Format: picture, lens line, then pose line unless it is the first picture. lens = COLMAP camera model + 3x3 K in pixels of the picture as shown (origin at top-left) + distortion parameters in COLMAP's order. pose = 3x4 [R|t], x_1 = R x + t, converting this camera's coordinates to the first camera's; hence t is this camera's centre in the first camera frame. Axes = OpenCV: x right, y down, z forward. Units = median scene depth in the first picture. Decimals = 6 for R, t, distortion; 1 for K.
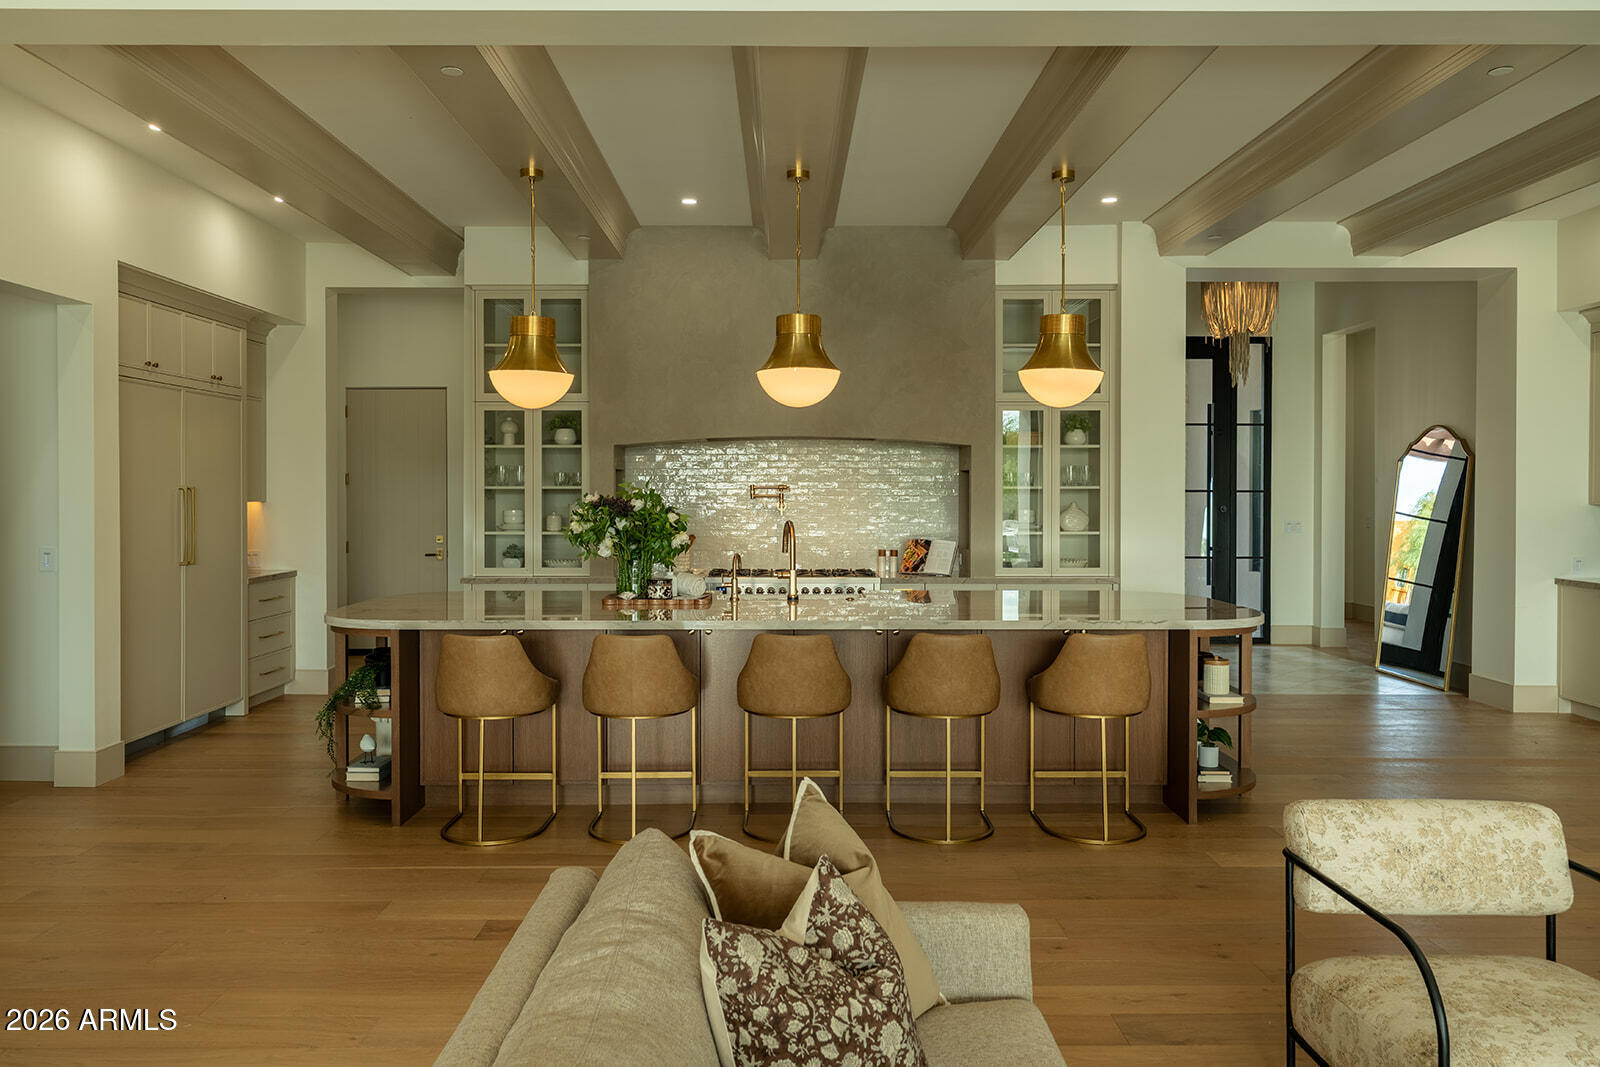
lens RADIAL K [[1174.5, 0, 797.7], [0, 1174.5, 525.5], [0, 0, 1]] dist [0.007357, -0.000141]
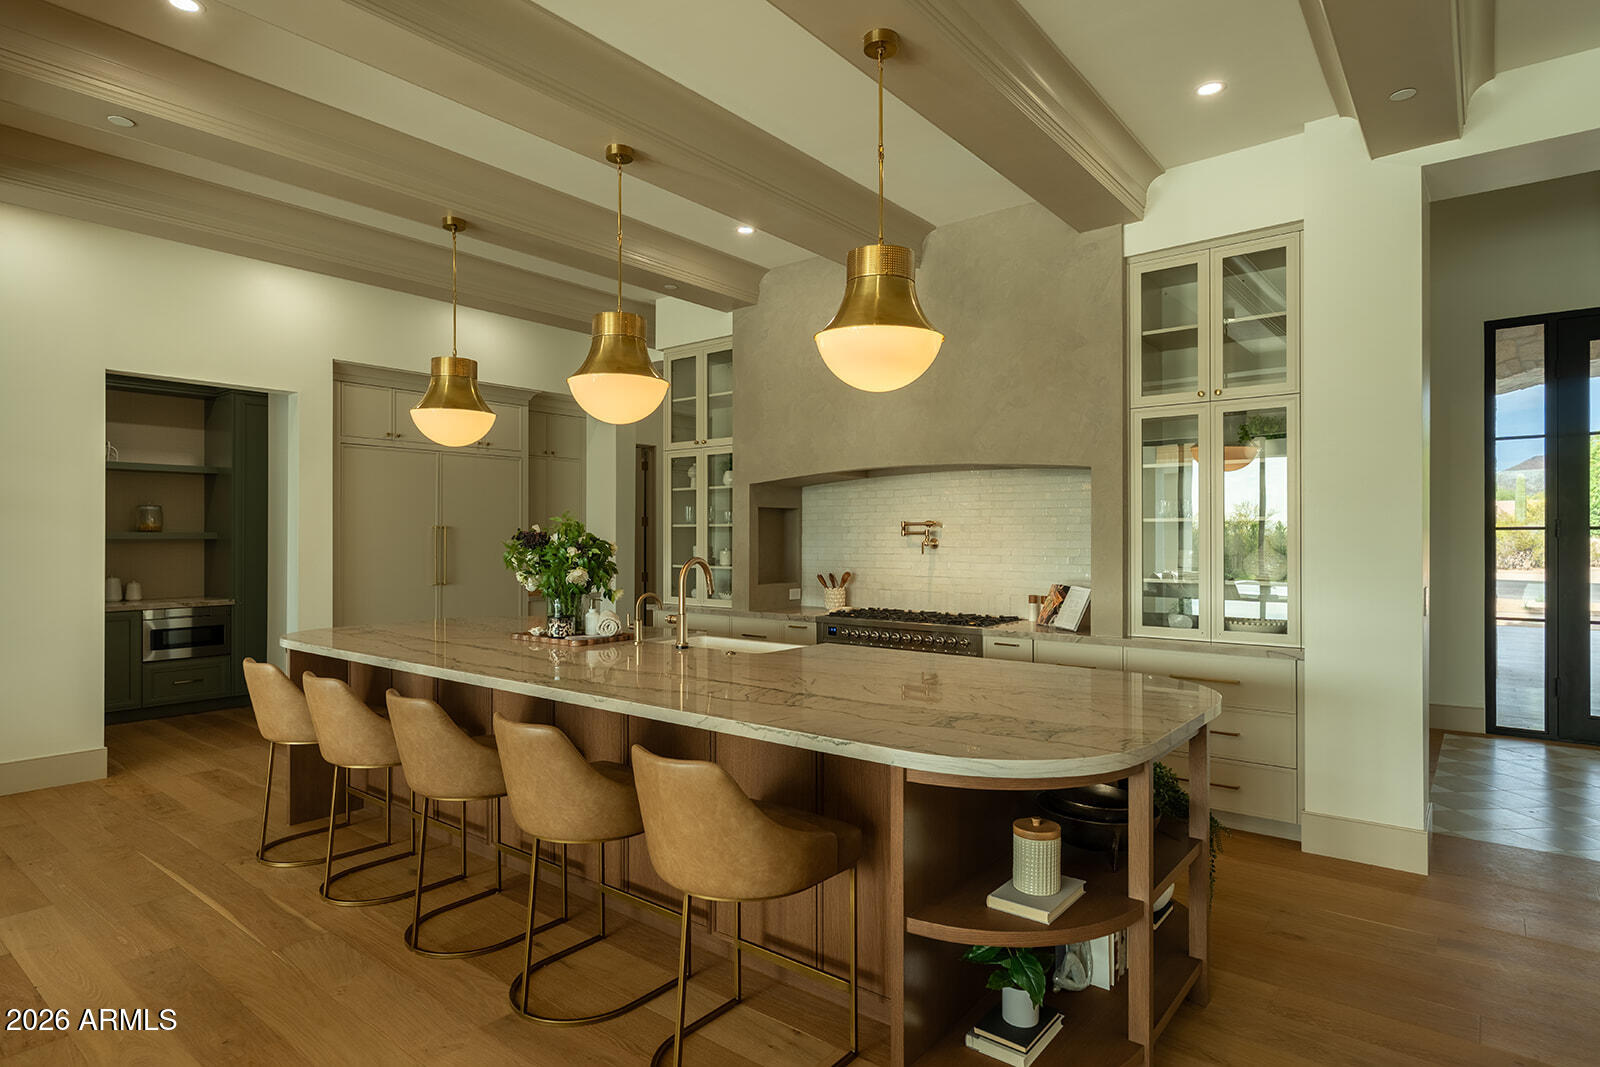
lens RADIAL K [[870.0, 0, 799.5], [0, 870.0, 535.7], [0, 0, 1]] dist [0.004913, 0.001136]
pose [[0.775943, -0.001843, -0.630801, 0.366488], [-0.017664, 0.999540, -0.024648, -0.004354], [0.630556, 0.030268, 0.775553, 0.435431]]
